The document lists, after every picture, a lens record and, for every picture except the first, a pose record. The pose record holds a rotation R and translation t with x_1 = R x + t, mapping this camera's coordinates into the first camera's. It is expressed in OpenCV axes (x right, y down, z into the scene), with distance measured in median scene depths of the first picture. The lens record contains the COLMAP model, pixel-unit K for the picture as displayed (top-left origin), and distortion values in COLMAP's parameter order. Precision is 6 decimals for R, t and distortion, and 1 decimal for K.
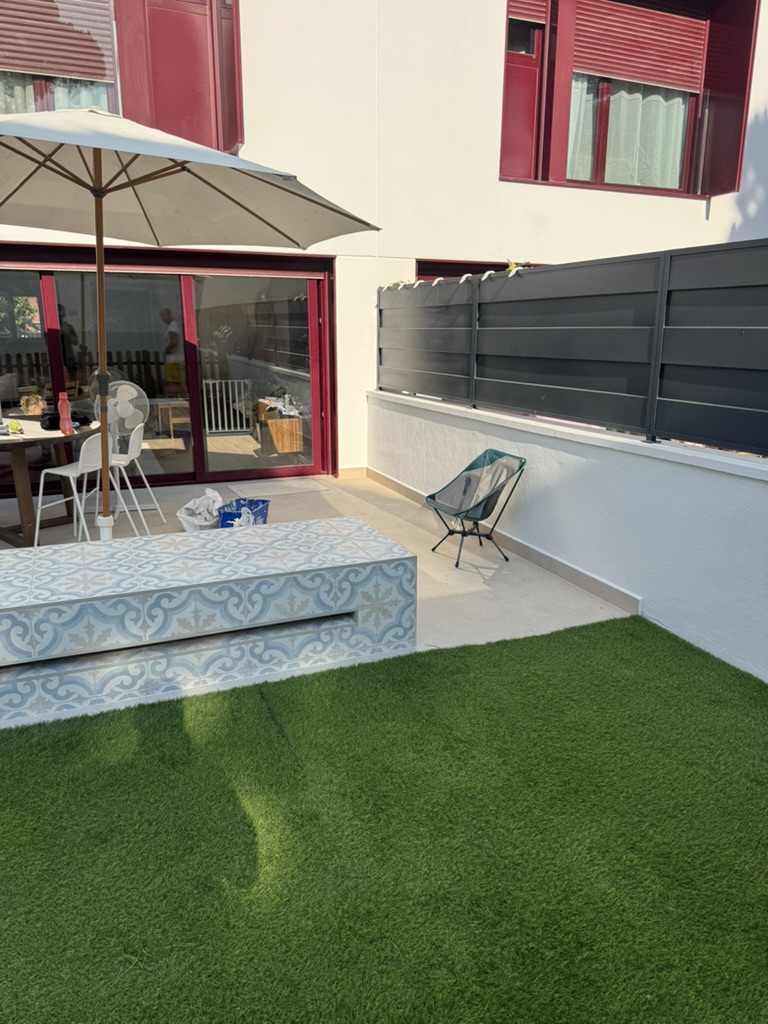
lens RADIAL K [[714.3, 0, 384.0], [0, 714.3, 512.0], [0, 0, 1]] dist [0.147879, -0.268932]
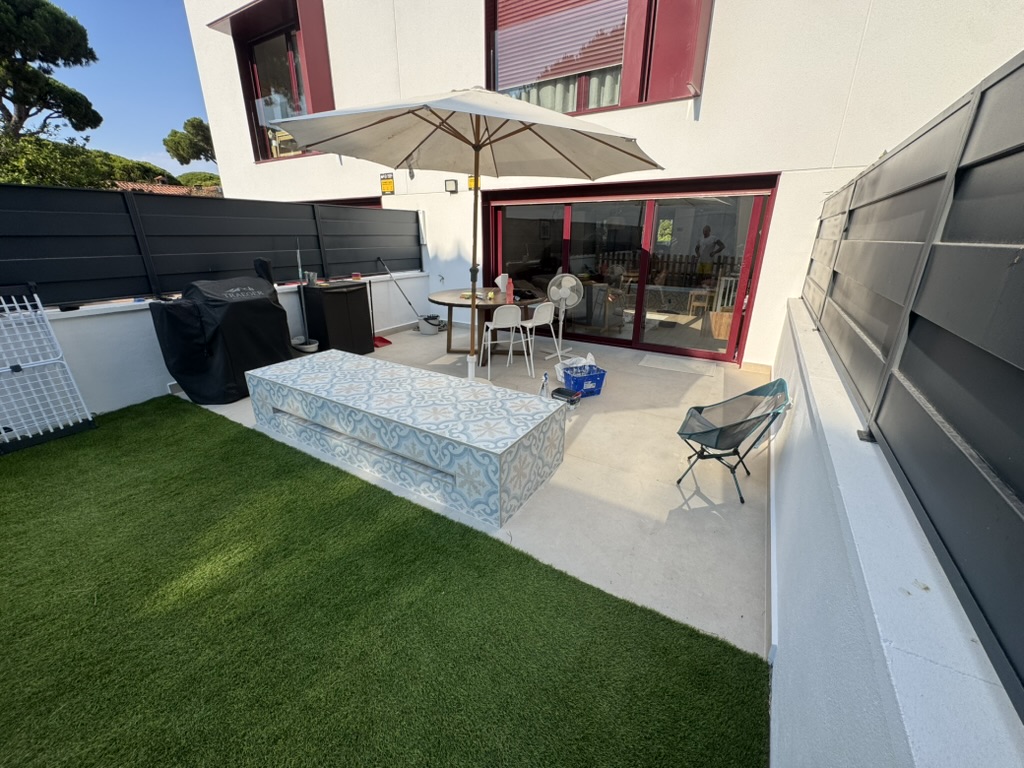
lens RADIAL K [[407.9, 0, 512.0], [0, 407.9, 384.0], [0, 0, 1]] dist [-0.004308, 0.000167]
pose [[0.585779, 0.278006, -0.761299, 0.501722], [-0.205573, 0.959576, 0.192234, -0.164426], [0.783966, 0.043896, 0.619250, 0.638148]]
